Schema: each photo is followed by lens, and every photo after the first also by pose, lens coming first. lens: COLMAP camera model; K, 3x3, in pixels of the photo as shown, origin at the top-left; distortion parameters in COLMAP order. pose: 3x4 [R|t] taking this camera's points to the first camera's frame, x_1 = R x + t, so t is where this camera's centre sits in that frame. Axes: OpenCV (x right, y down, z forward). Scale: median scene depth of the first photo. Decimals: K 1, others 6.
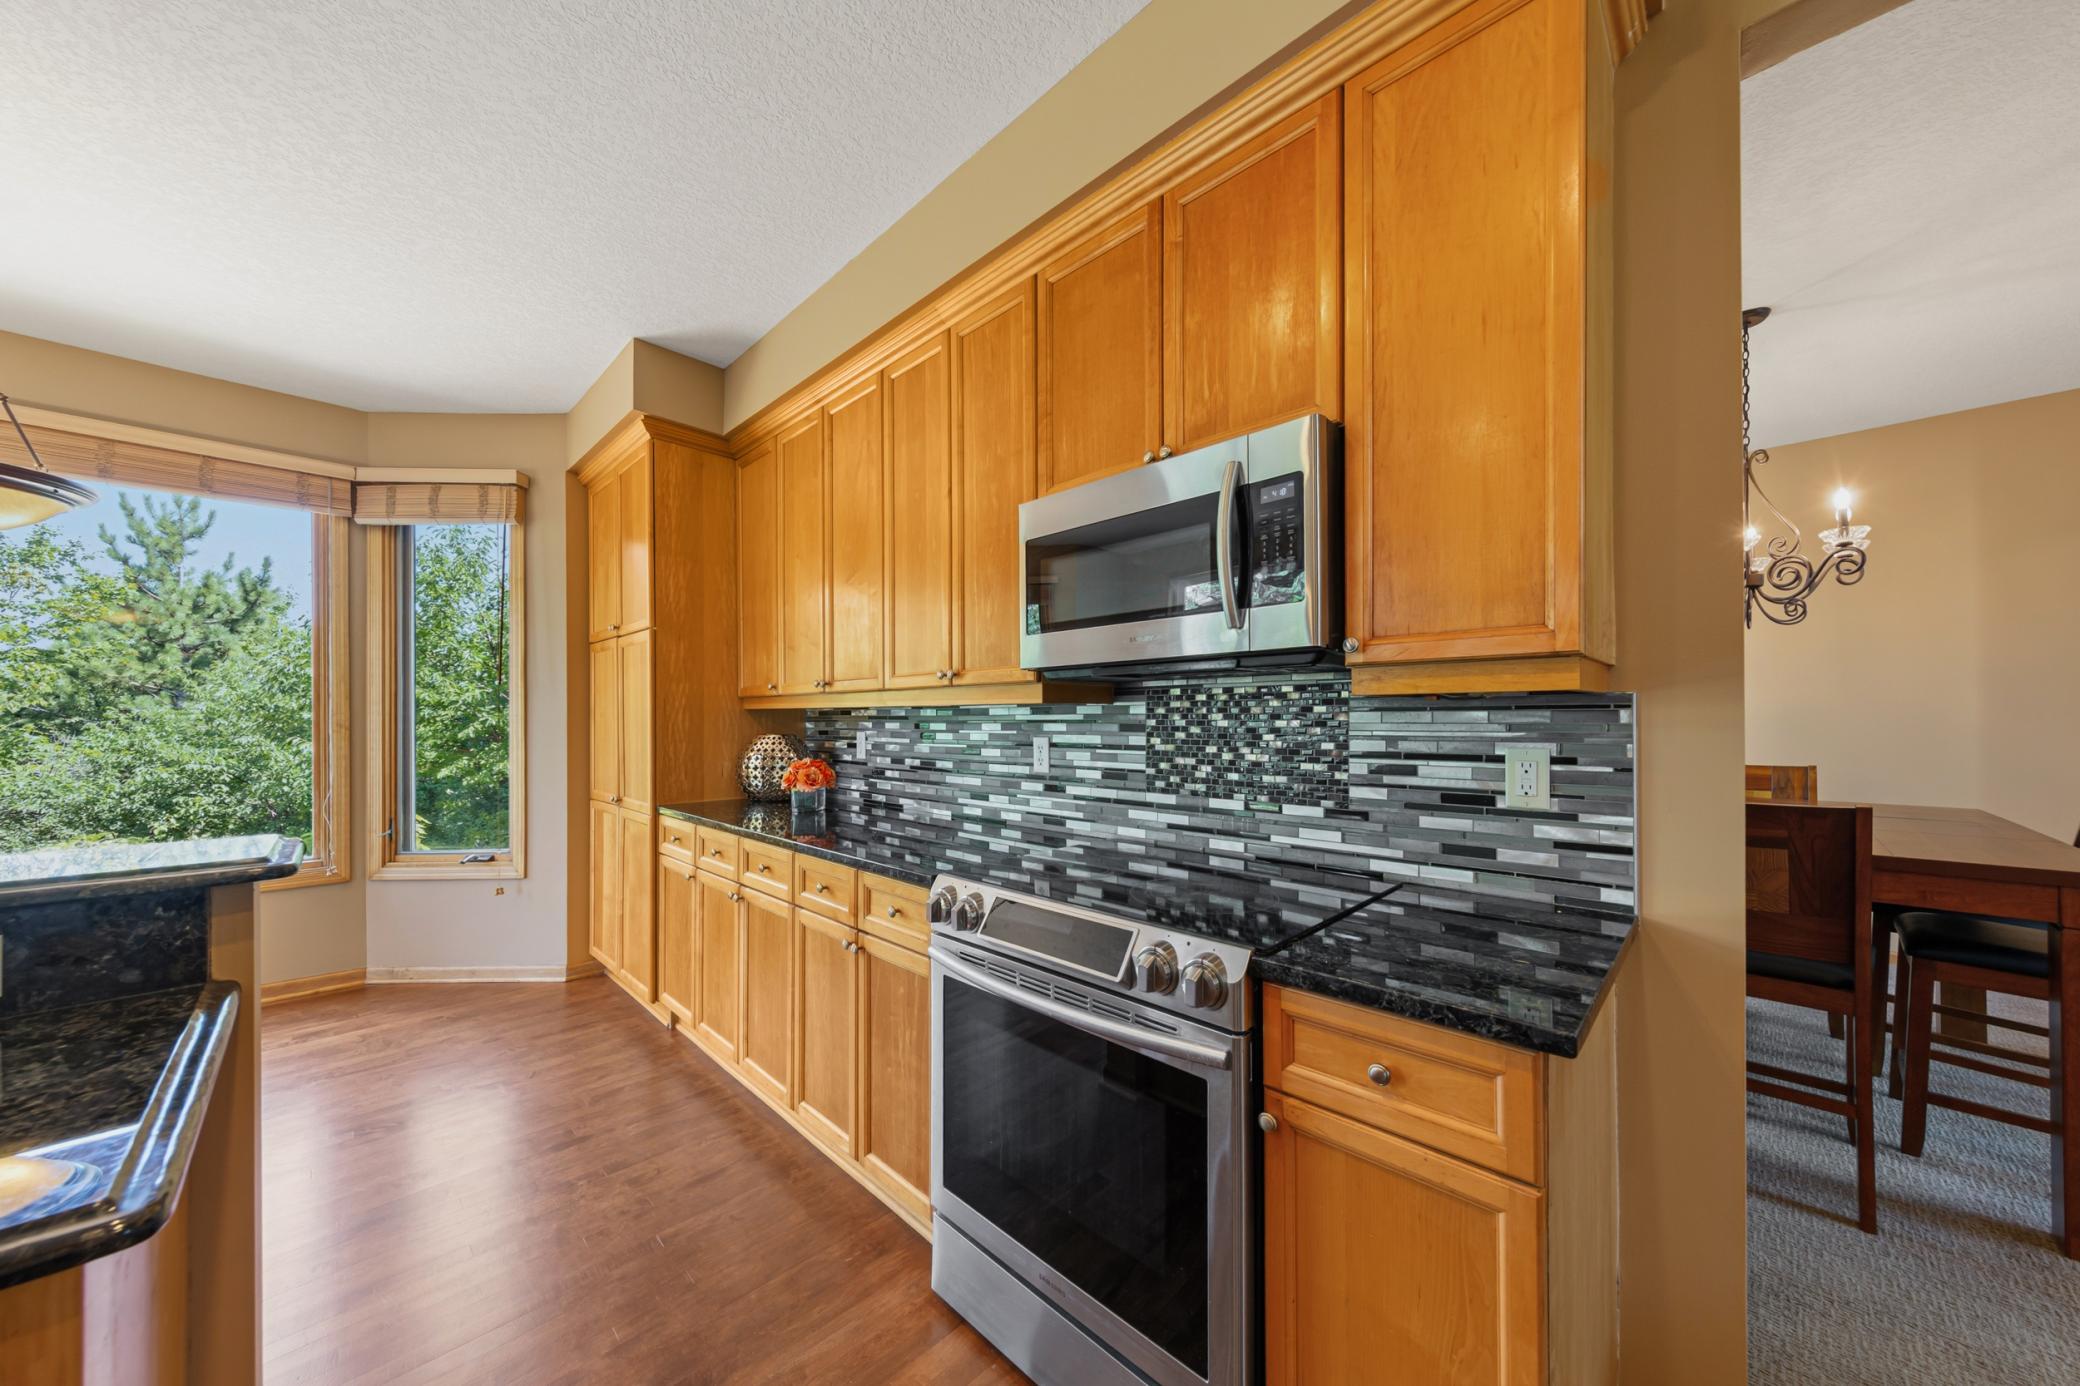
lens RADIAL K [[718.2, 0, 1054.0], [0, 718.2, 719.1], [0, 0, 1]] dist [0.004355, -0.000552]
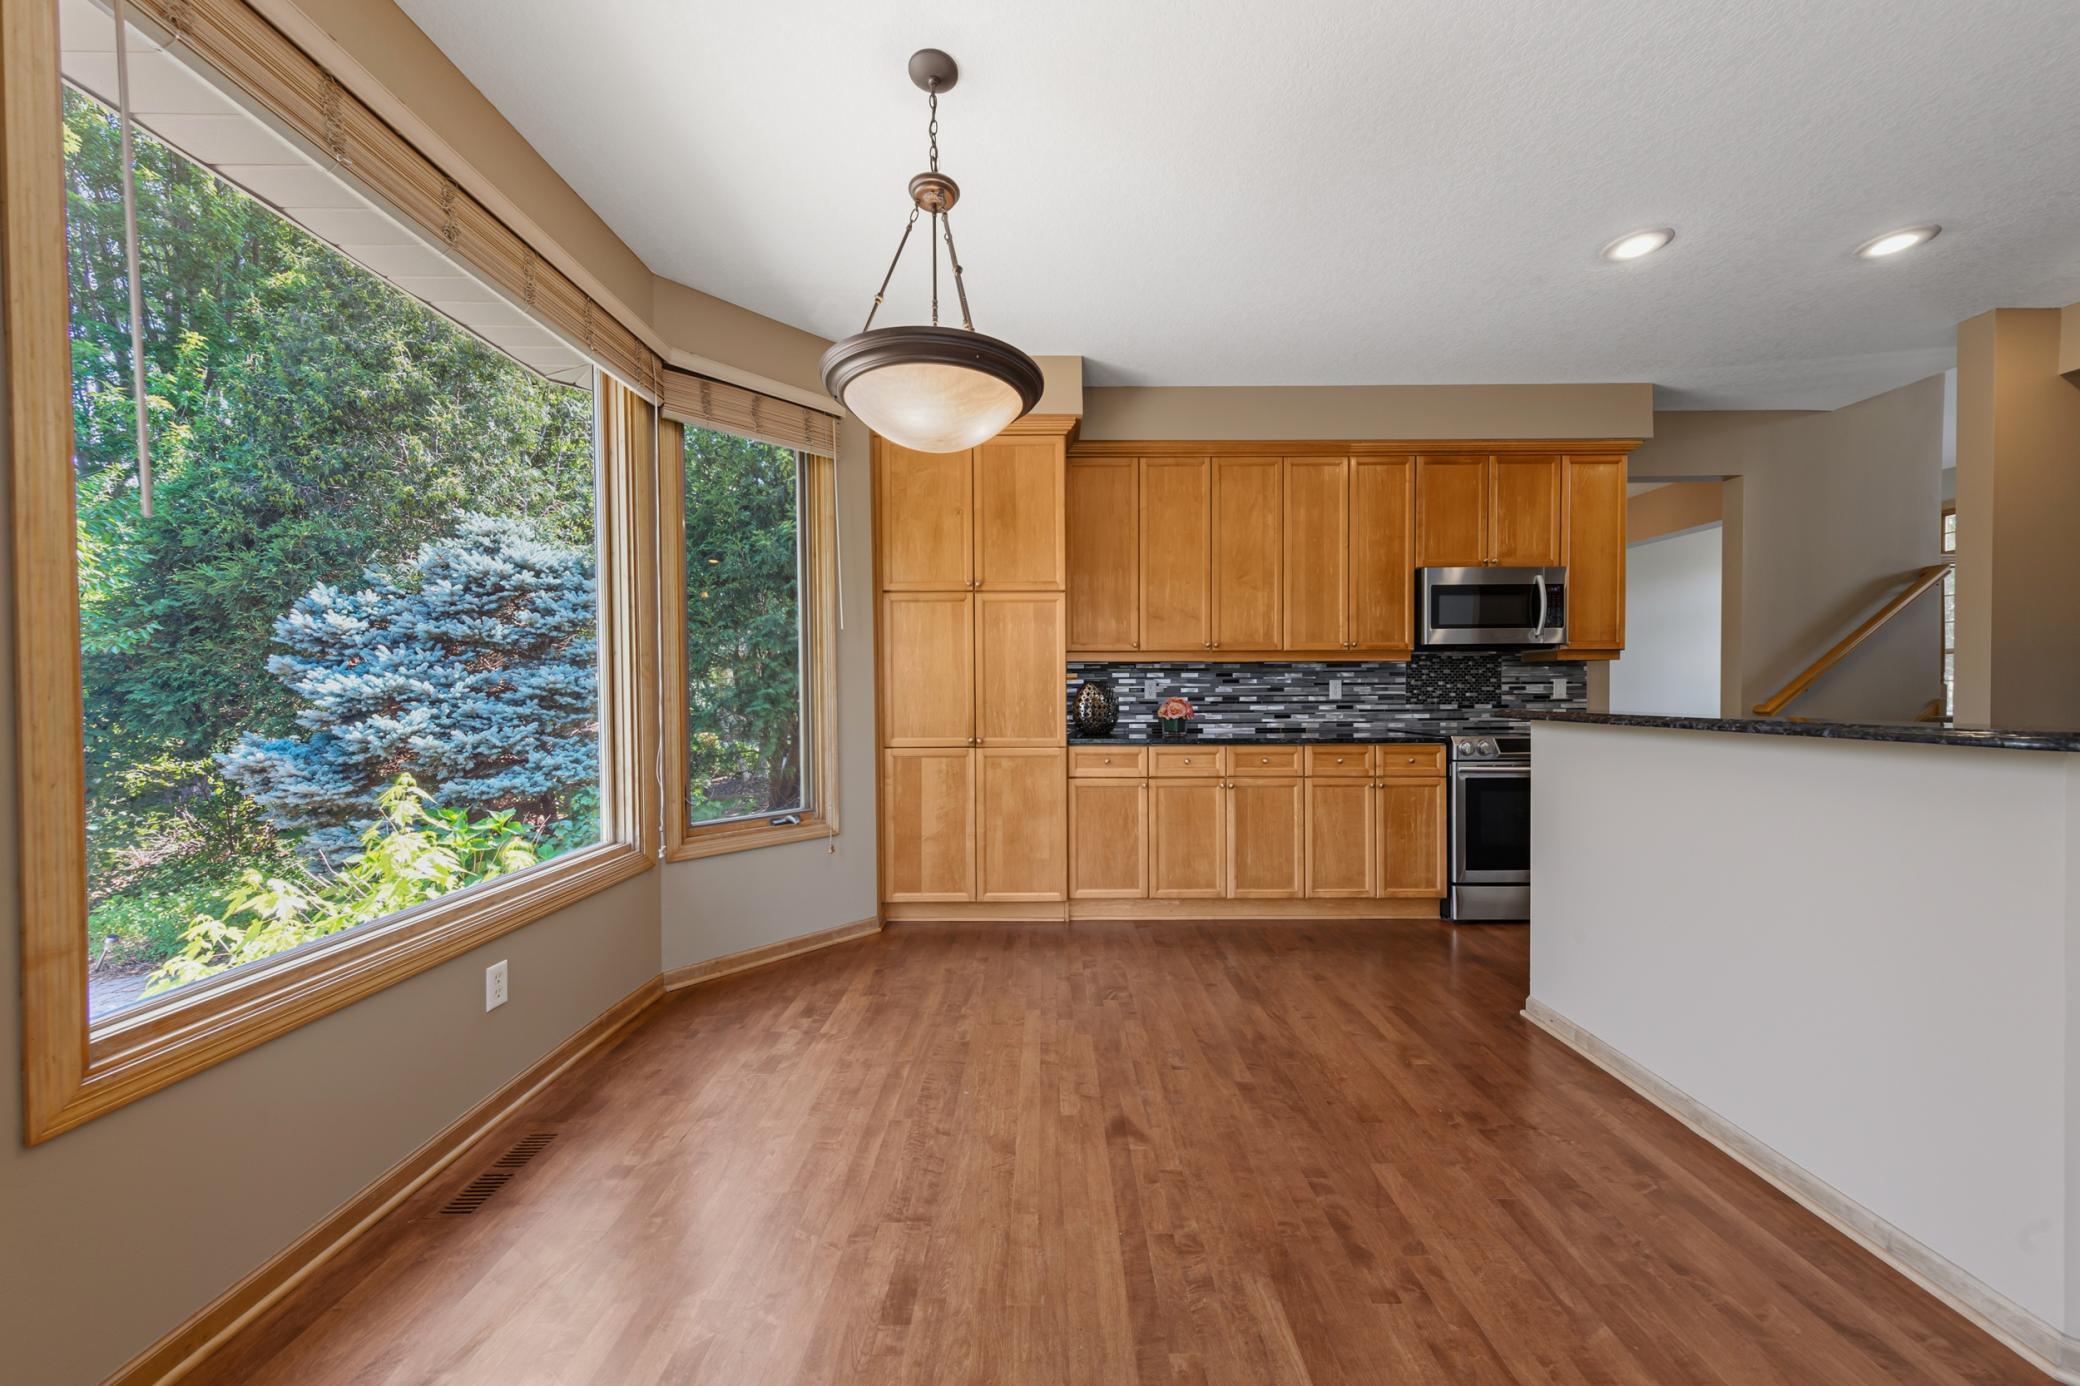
lens RADIAL K [[718.2, 0, 1040.0], [0, 718.2, 700.7], [0, 0, 1]] dist [0.004355, -0.000552]
pose [[0.717244, -0.015338, 0.696653, -1.224087], [0.002019, 0.999799, 0.019934, 0.026592], [-0.696819, -0.012891, 0.717131, 0.136619]]
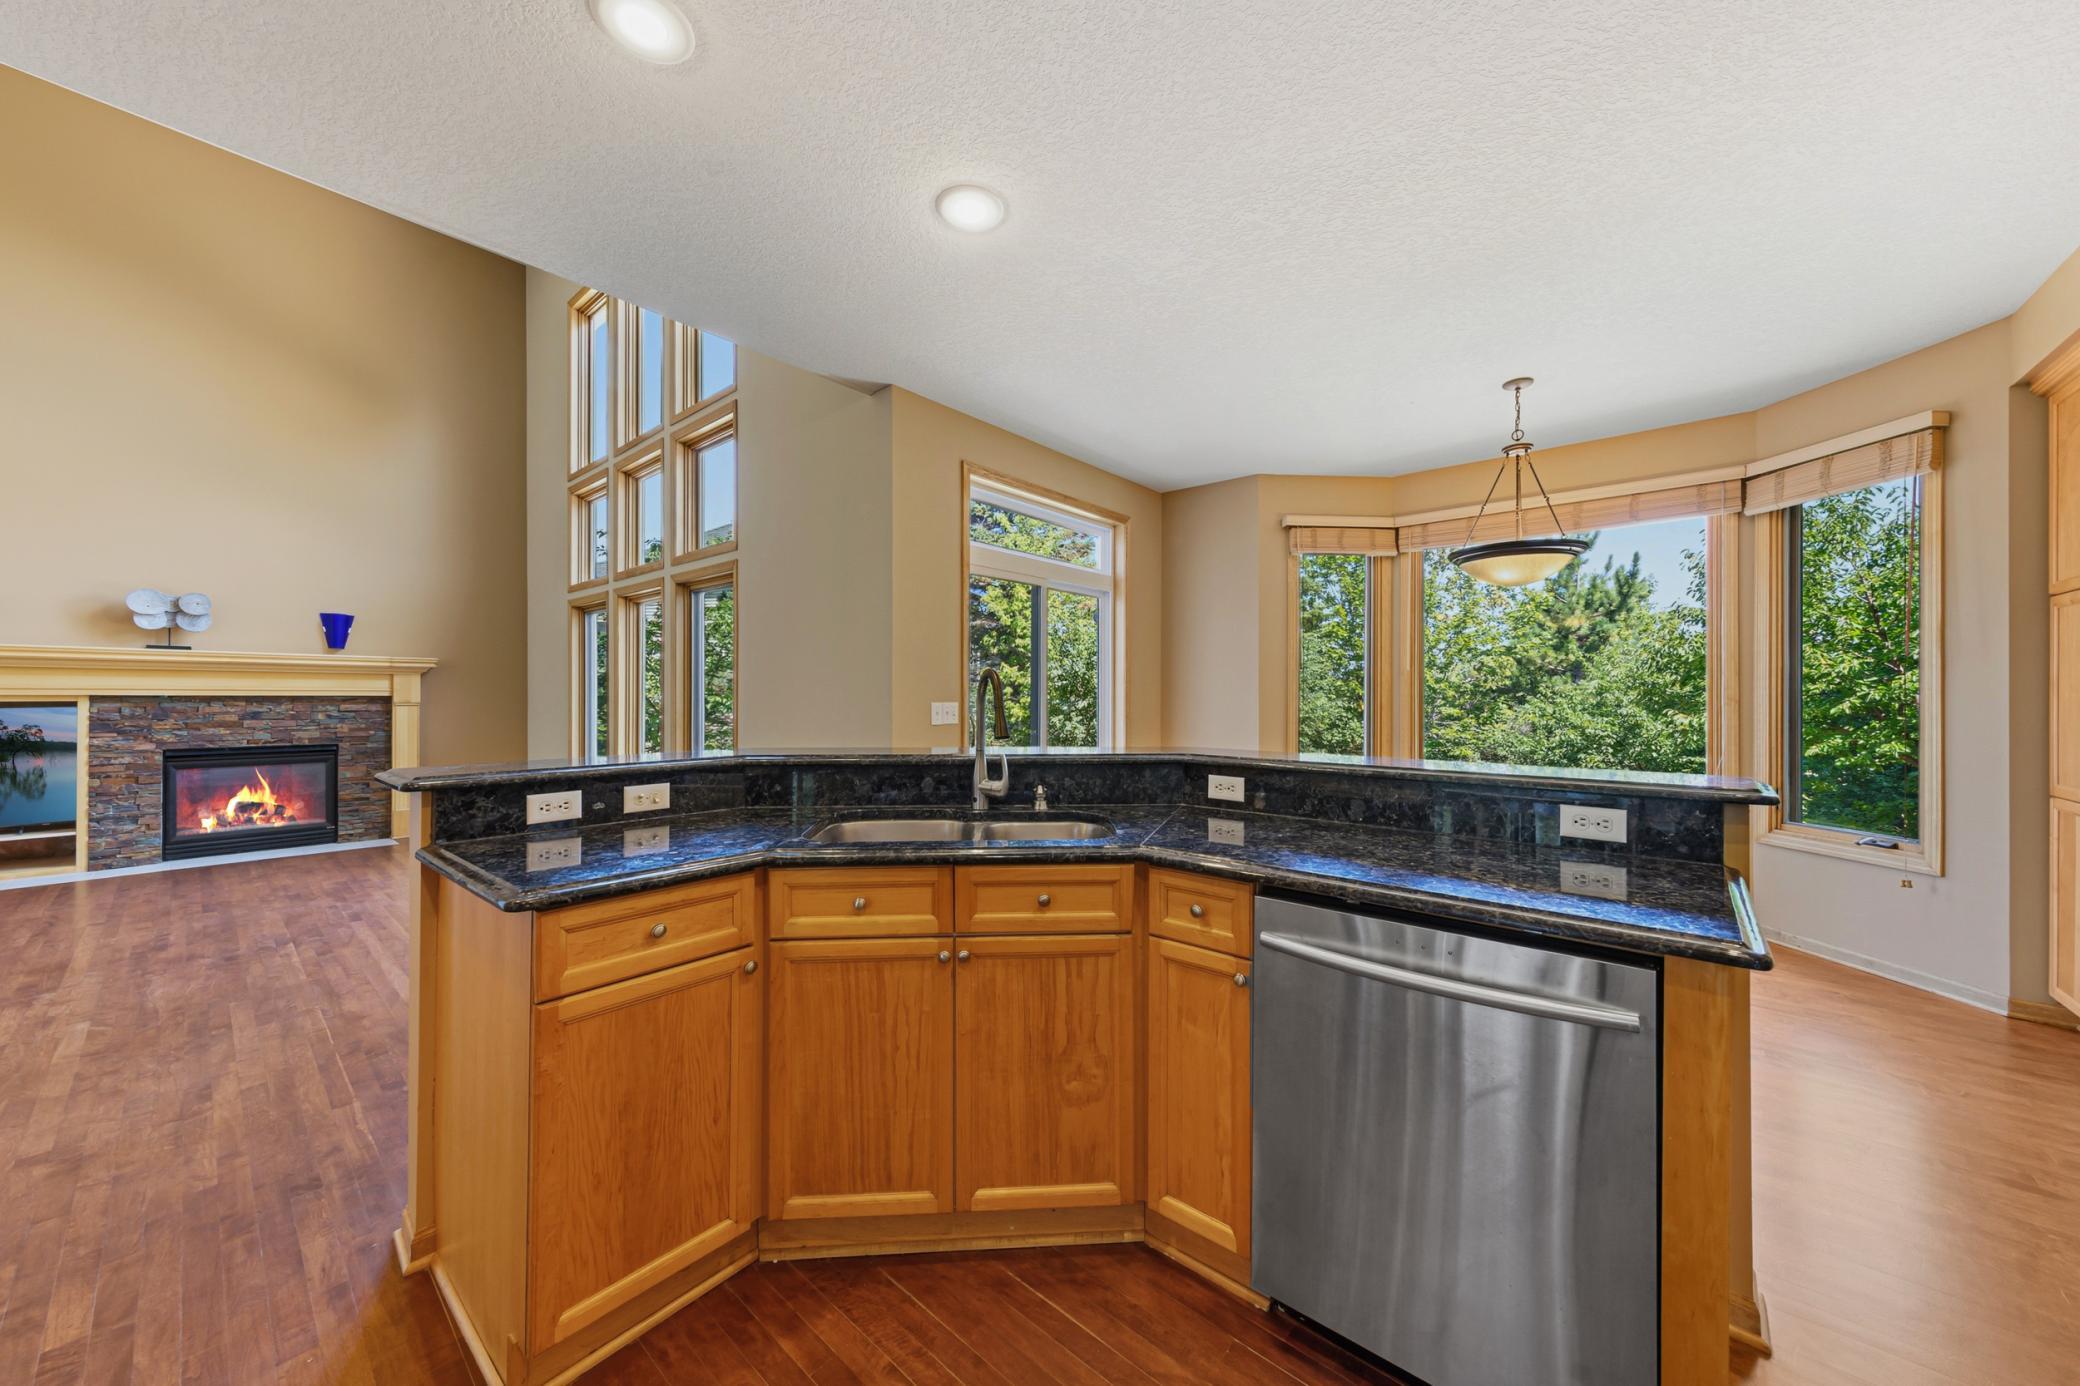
lens RADIAL K [[718.2, 0, 1062.6], [0, 718.2, 696.5], [0, 0, 1]] dist [0.004355, -0.000552]
pose [[0.069093, 0.003501, -0.997604, 0.060409], [0.000752, 0.999993, 0.003561, -0.000251], [0.997610, -0.000996, 0.069090, -0.118982]]
